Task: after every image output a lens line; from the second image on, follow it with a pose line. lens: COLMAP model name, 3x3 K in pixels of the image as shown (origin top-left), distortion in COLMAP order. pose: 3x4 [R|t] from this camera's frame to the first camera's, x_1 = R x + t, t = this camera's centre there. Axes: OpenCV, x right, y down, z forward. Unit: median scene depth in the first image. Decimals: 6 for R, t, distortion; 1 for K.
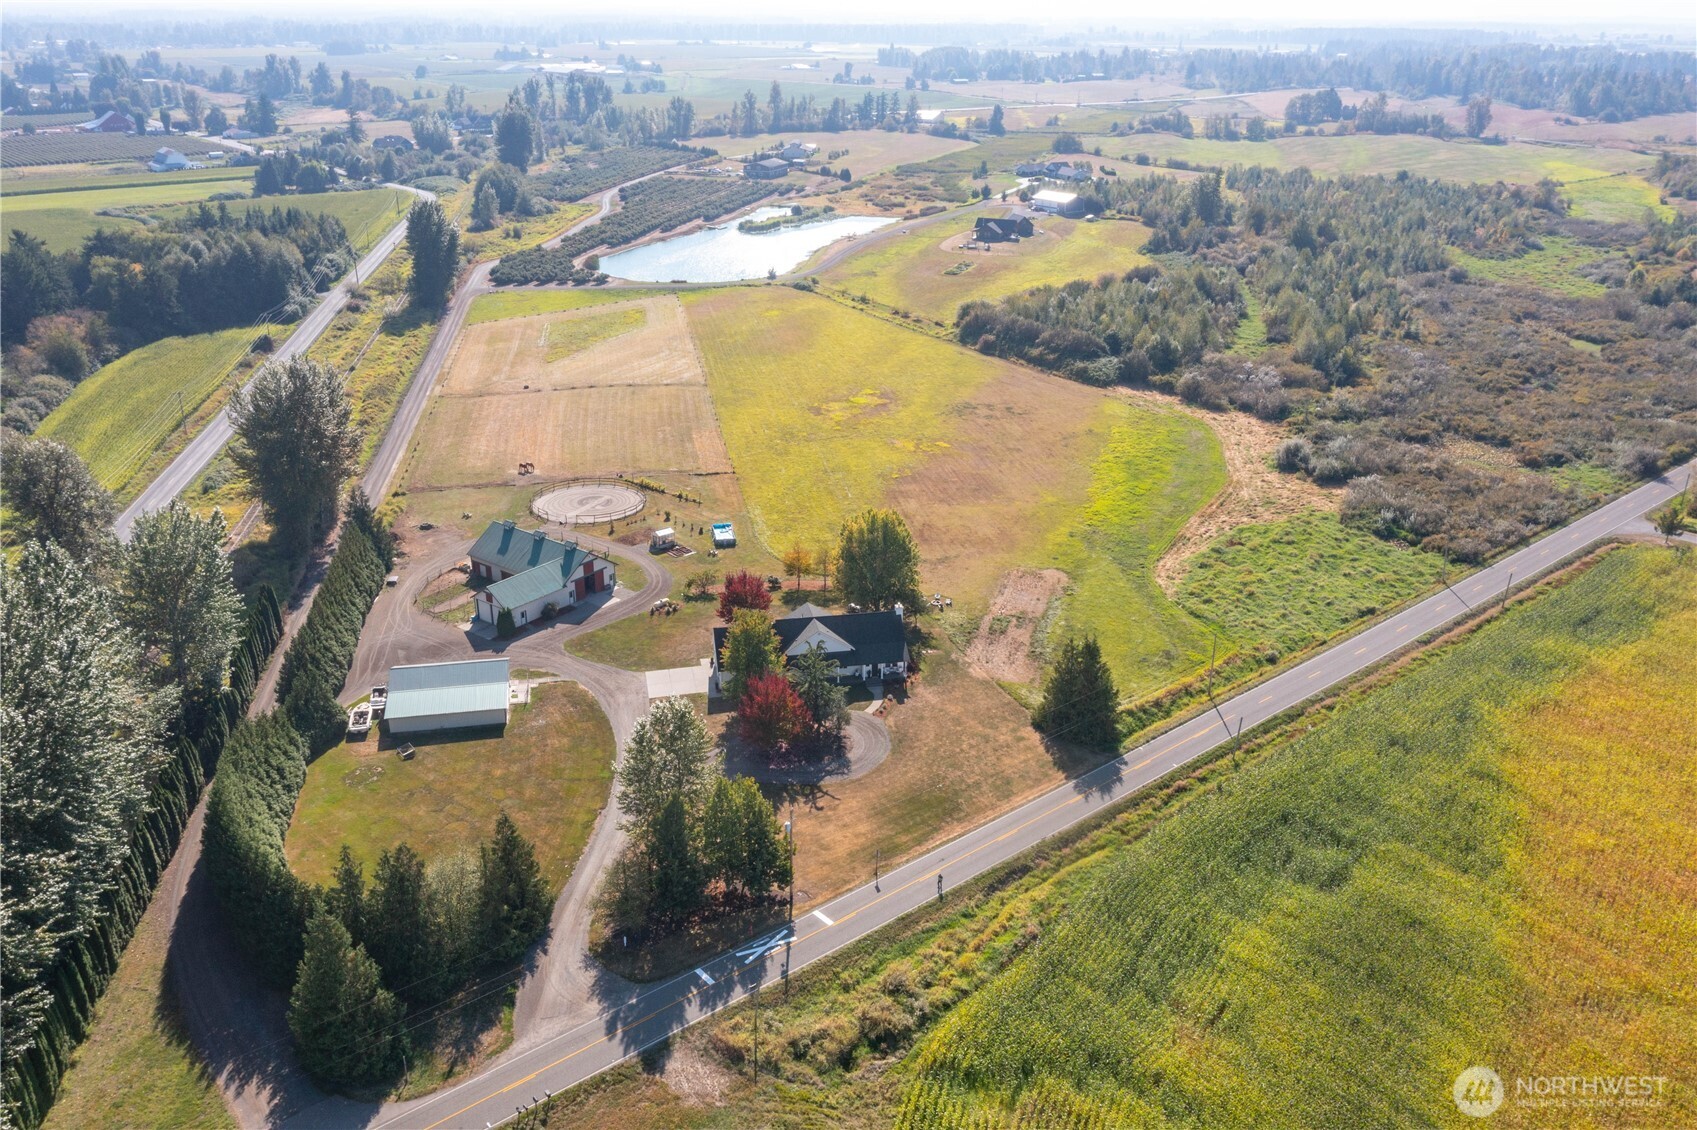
lens RADIAL K [[1322.8, 0, 848.5], [0, 1322.8, 565.0], [0, 0, 1]] dist [-0.010145, -0.006235]
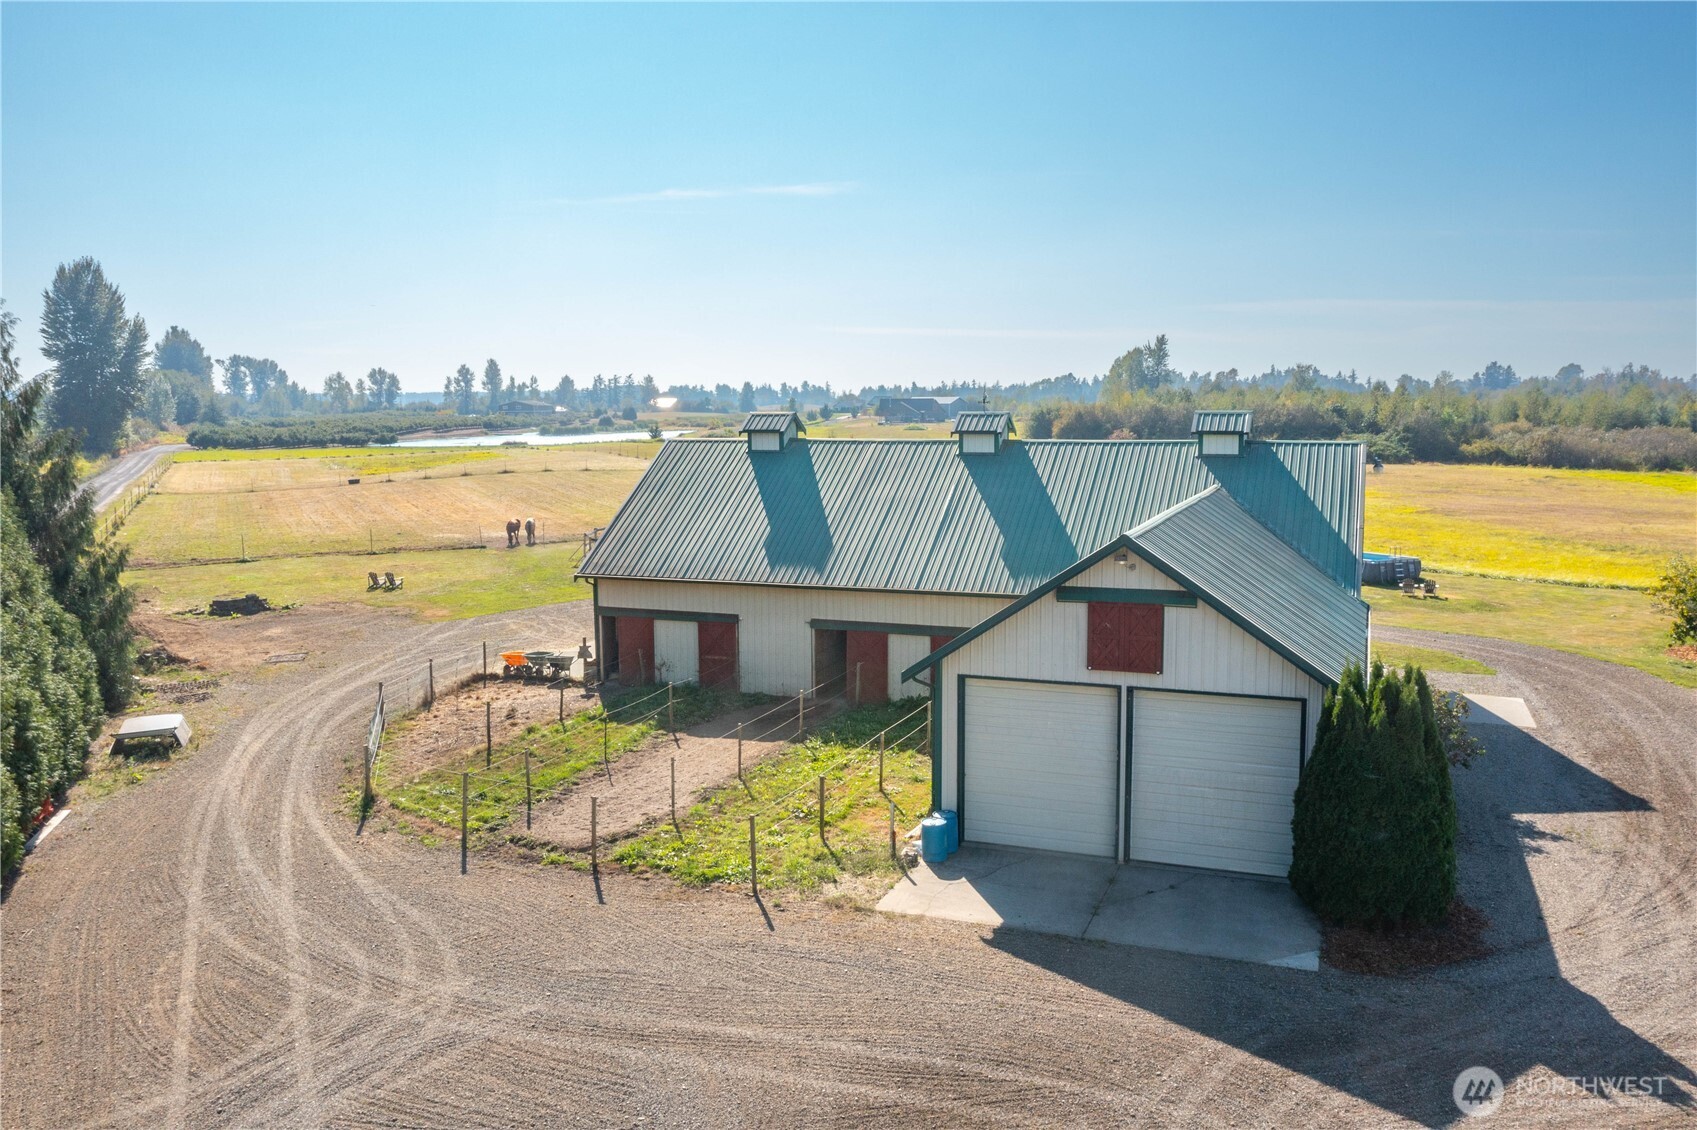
lens RADIAL K [[1323.4, 0, 848.5], [0, 1323.4, 565.0], [0, 0, 1]] dist [-0.007510, -0.006703]
pose [[0.963686, -0.043754, 0.263430, -0.300636], [0.112941, 0.960694, -0.253598, 0.042963], [-0.241979, 0.274141, 0.930749, 0.811409]]
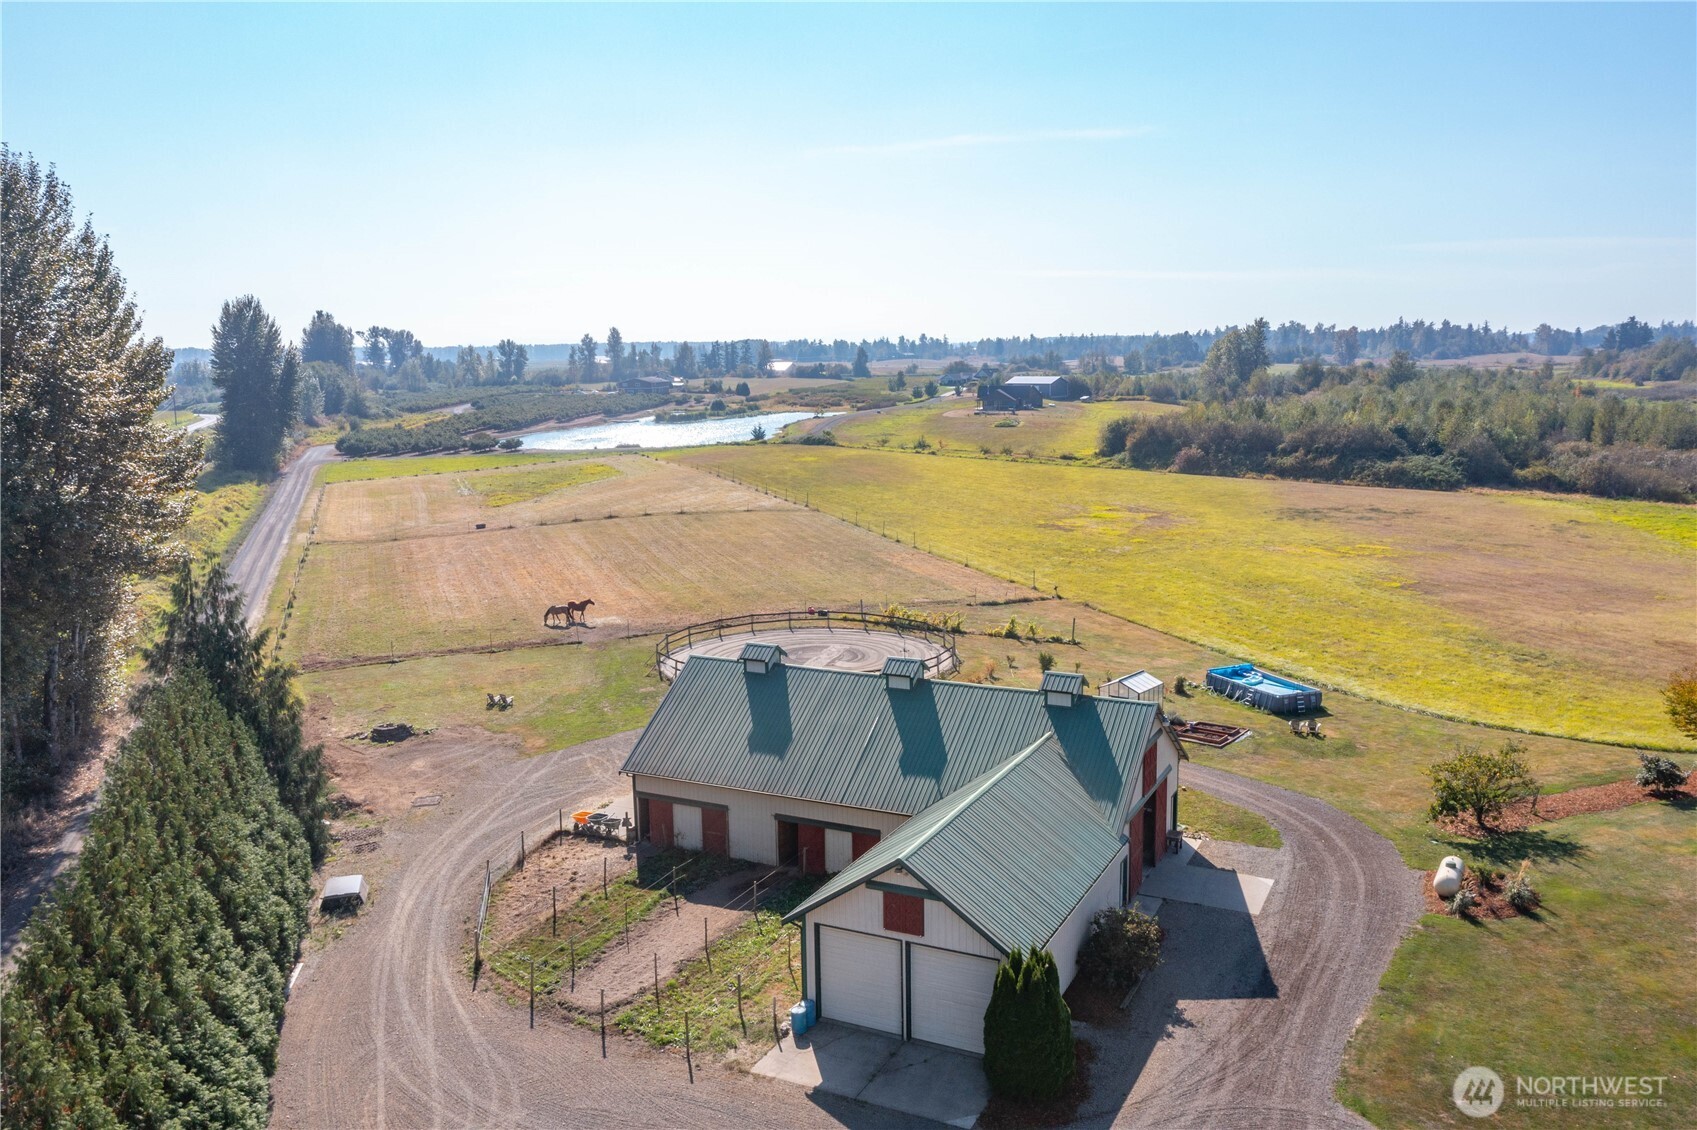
lens RADIAL K [[1322.8, 0, 848.5], [0, 1322.8, 565.0], [0, 0, 1]] dist [-0.010145, -0.006235]
pose [[0.983762, -0.050336, 0.172274, -0.286858], [0.088798, 0.970660, -0.223460, 0.015916], [-0.155972, 0.235129, 0.959368, 0.716791]]
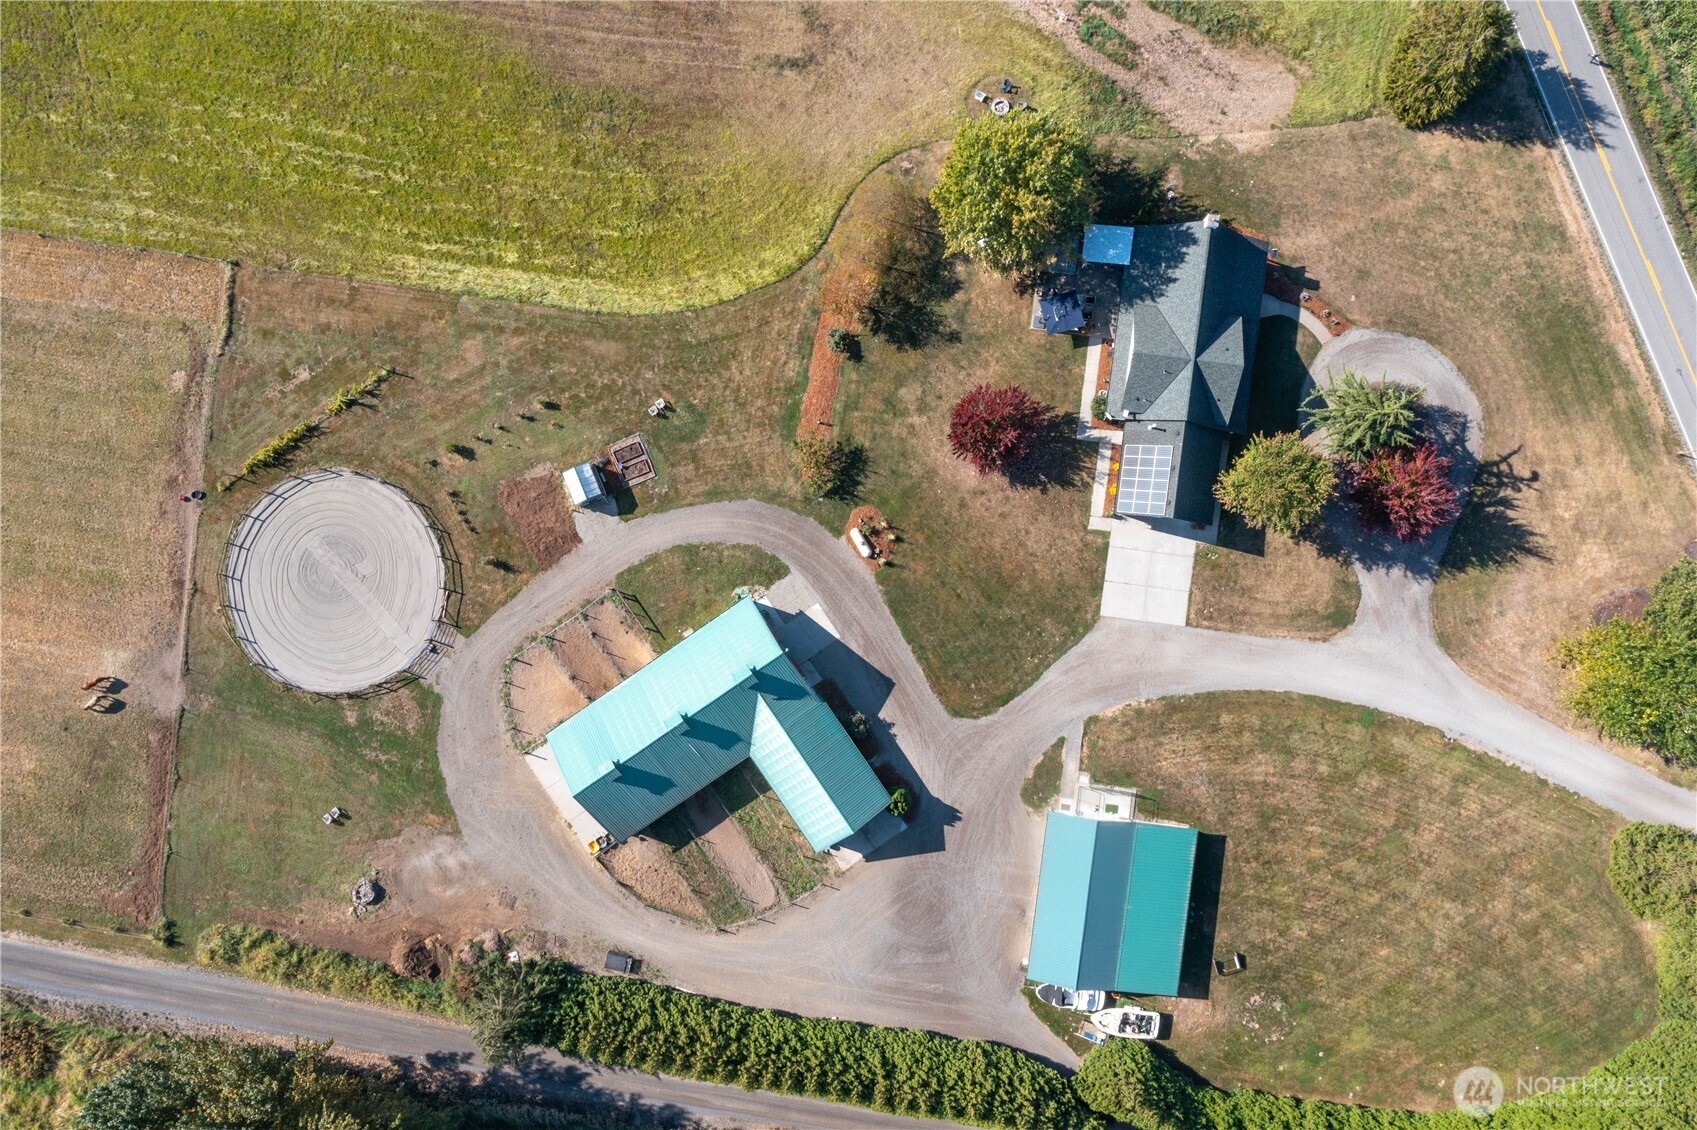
lens RADIAL K [[1322.8, 0, 848.5], [0, 1322.8, 565.0], [0, 0, 1]] dist [-0.010145, -0.006235]
pose [[0.321007, -0.947068, -0.004106, -0.143010], [0.403610, 0.132878, 0.905231, -0.492567], [-0.856769, -0.292243, 0.424901, 0.711172]]
